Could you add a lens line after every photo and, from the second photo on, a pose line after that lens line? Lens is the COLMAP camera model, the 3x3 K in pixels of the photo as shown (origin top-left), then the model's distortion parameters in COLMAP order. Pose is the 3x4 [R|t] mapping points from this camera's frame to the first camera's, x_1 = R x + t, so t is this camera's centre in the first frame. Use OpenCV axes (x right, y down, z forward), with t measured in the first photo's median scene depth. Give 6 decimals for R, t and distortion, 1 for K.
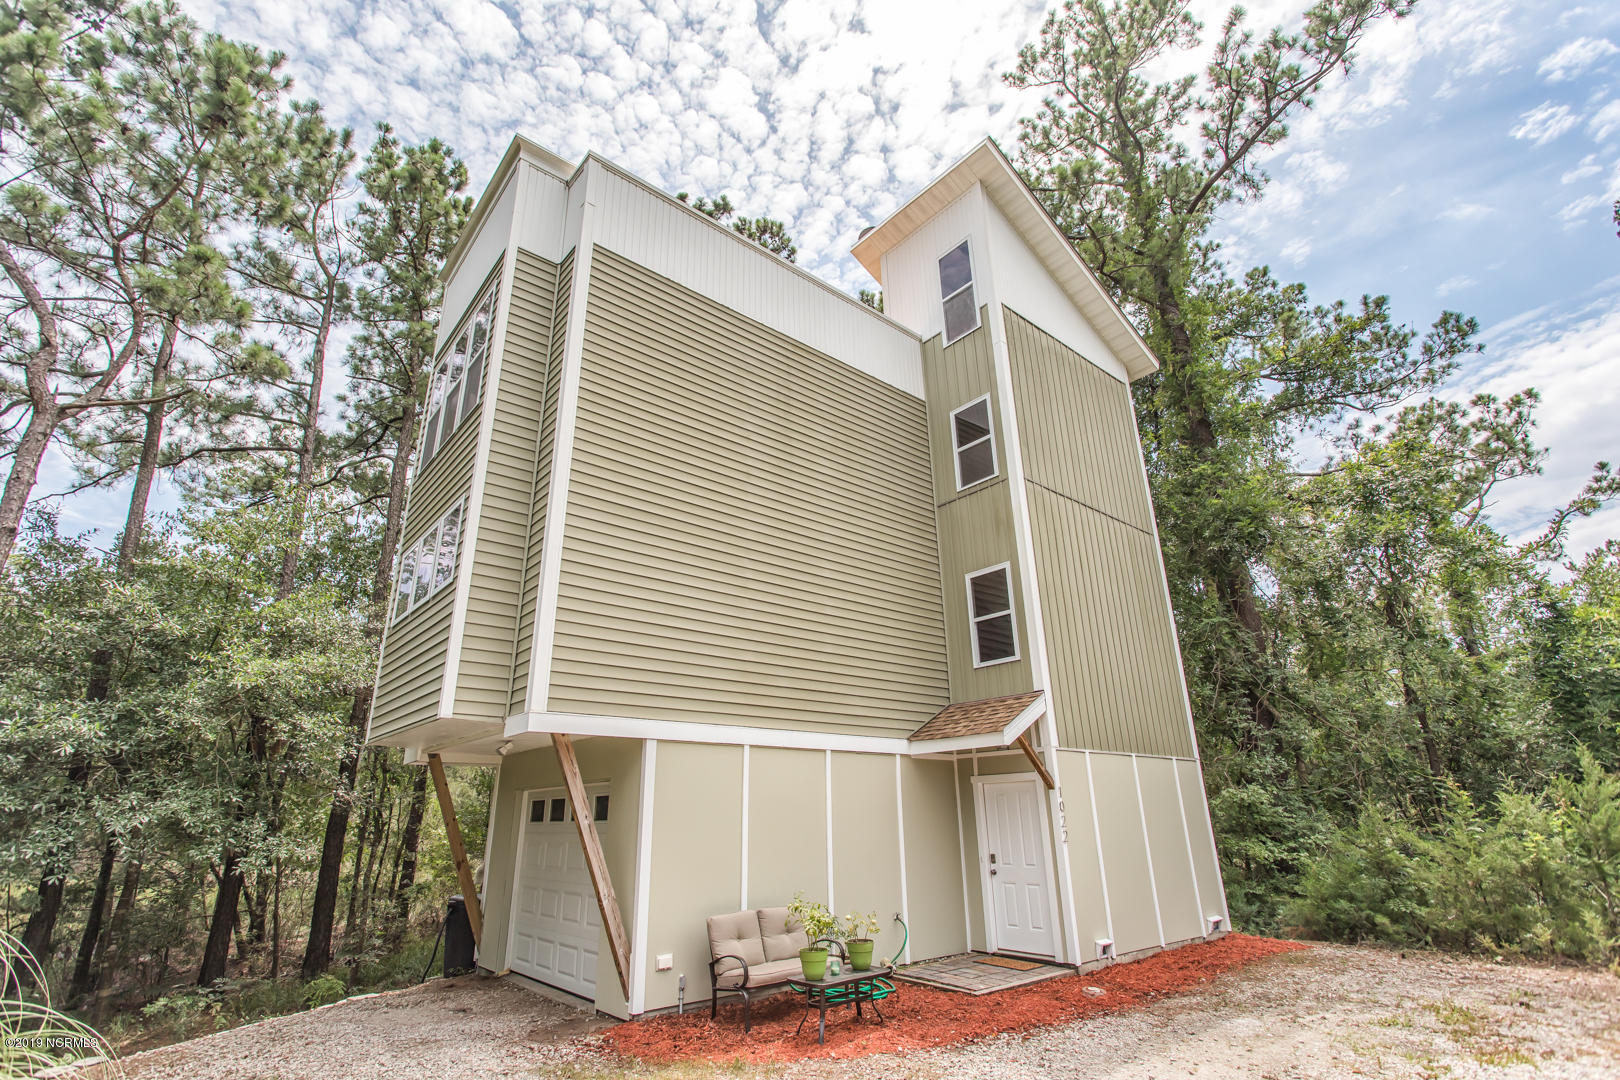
lens RADIAL K [[764.7, 0, 803.1], [0, 764.7, 541.3], [0, 0, 1]] dist [0.001512, 0.000759]
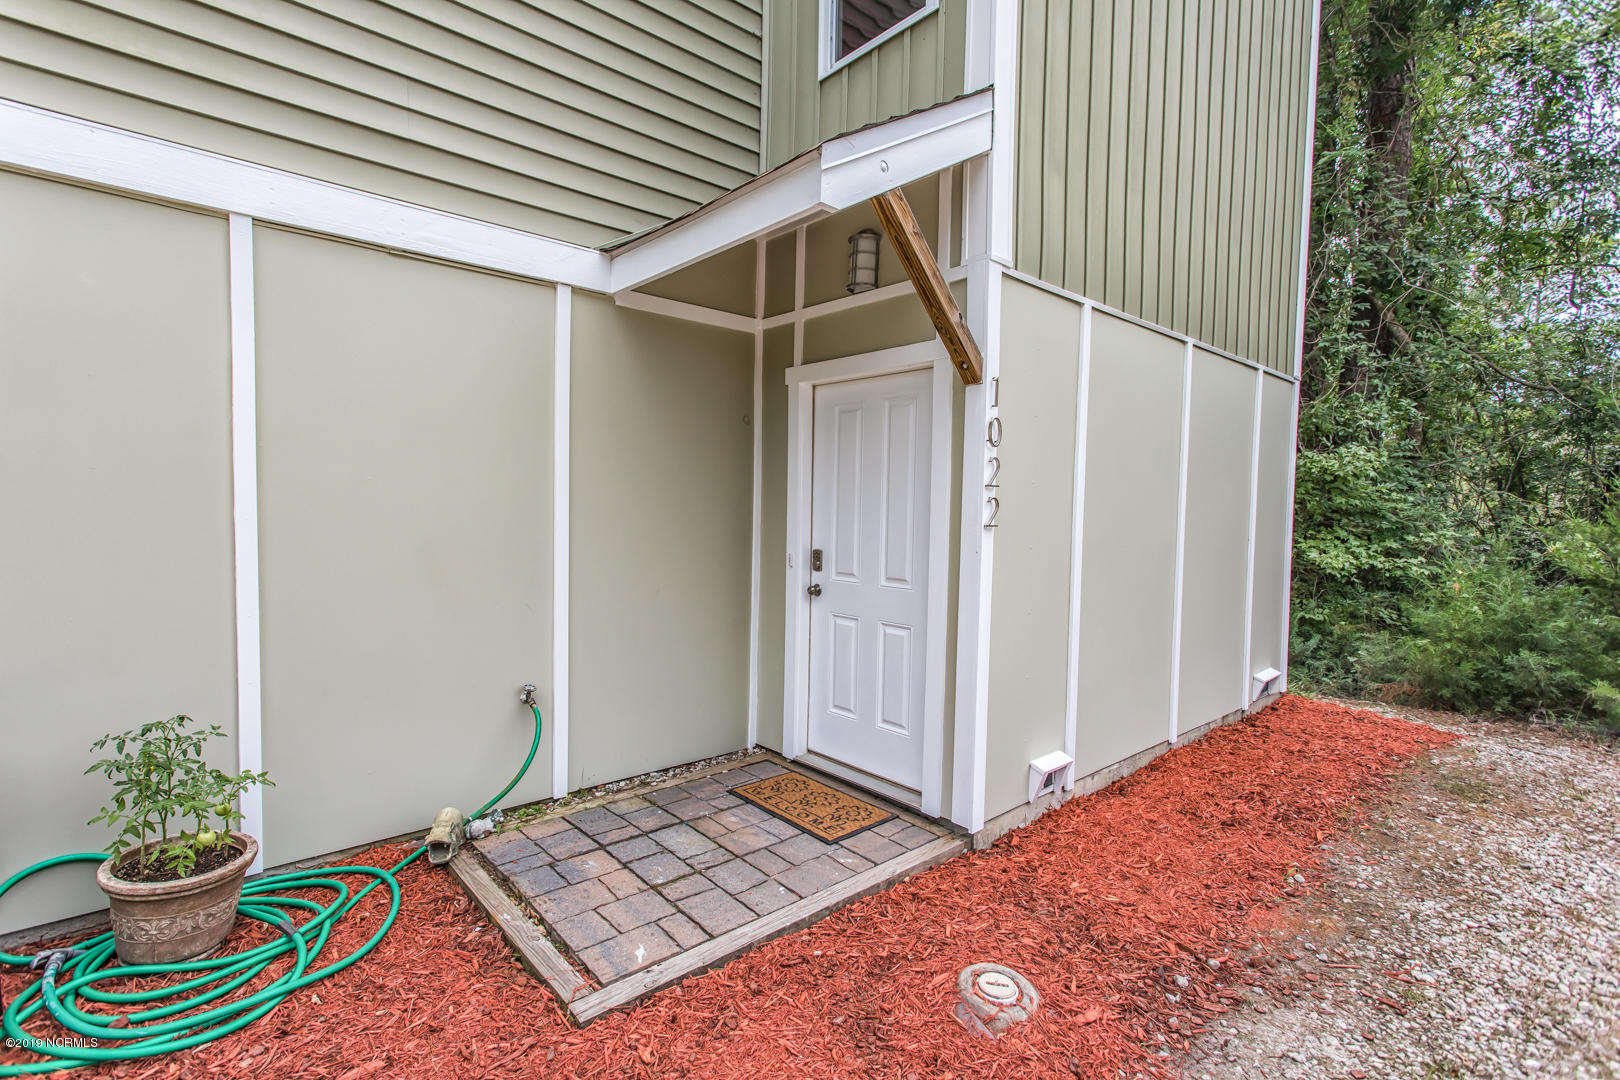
lens RADIAL K [[764.7, 0, 803.1], [0, 764.7, 541.3], [0, 0, 1]] dist [0.001512, 0.000759]
pose [[0.999027, 0.029600, 0.032700, 0.233311], [-0.039956, 0.921333, 0.386715, 0.252764], [-0.018681, -0.387645, 0.921620, 0.640175]]
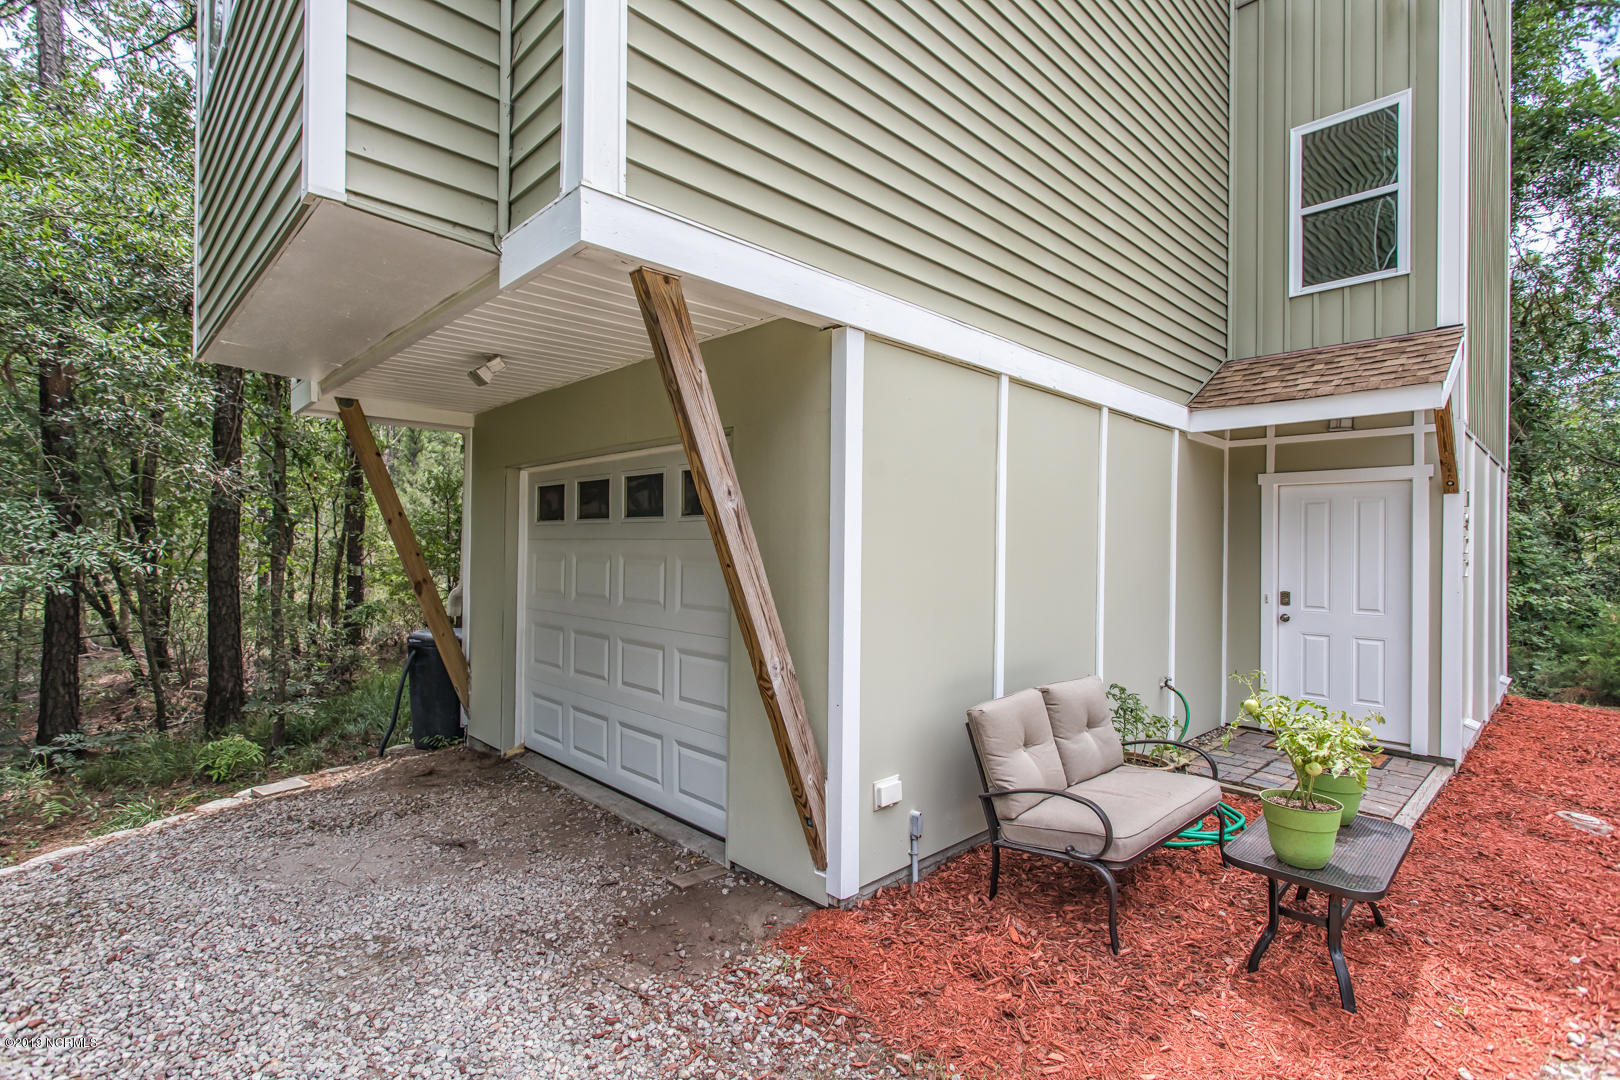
lens RADIAL K [[764.7, 0, 803.1], [0, 764.7, 541.3], [0, 0, 1]] dist [0.001512, 0.000759]
pose [[0.997106, 0.028361, 0.070535, -0.202953], [-0.050249, 0.942107, 0.331525, 0.184803], [-0.057050, -0.334110, 0.940806, 0.453298]]
